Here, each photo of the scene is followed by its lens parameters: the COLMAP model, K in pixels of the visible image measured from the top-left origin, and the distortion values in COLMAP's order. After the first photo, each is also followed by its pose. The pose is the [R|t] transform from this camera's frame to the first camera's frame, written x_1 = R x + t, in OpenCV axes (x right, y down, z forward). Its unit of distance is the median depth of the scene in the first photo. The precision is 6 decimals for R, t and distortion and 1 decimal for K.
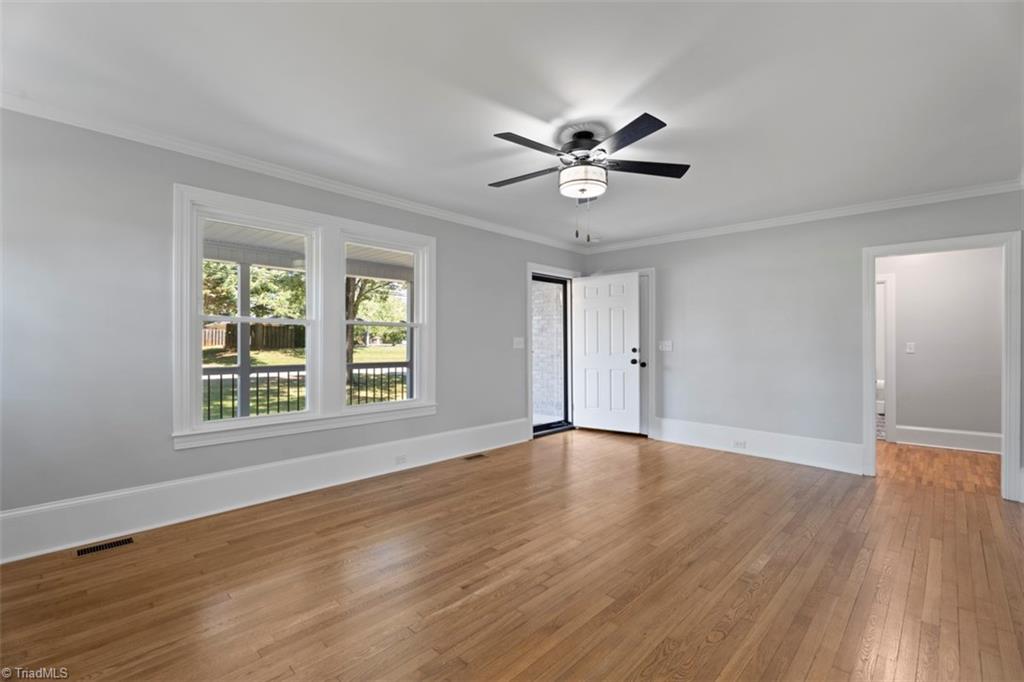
lens RADIAL K [[452.1, 0, 507.1], [0, 452.1, 340.2], [0, 0, 1]] dist [-0.005015, 0.000461]
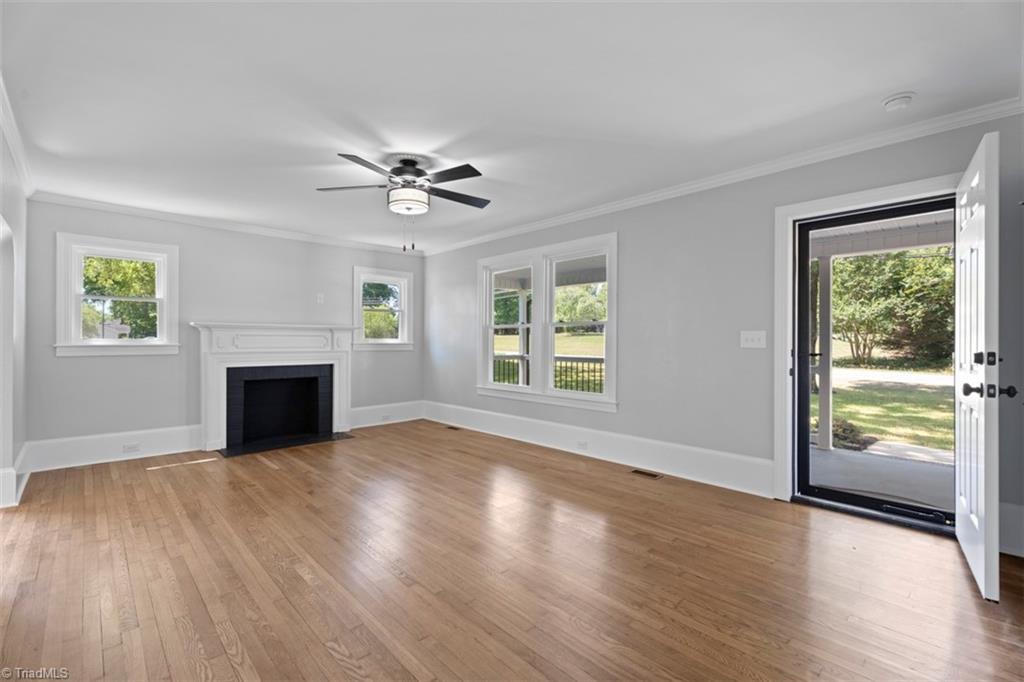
lens RADIAL K [[452.1, 0, 516.0], [0, 452.1, 342.4], [0, 0, 1]] dist [-0.005015, 0.000461]
pose [[-0.035877, 0.003381, -0.999350, 0.967678], [0.006248, 0.999975, 0.003159, 0.007344], [0.999337, -0.006131, -0.035898, 0.961177]]
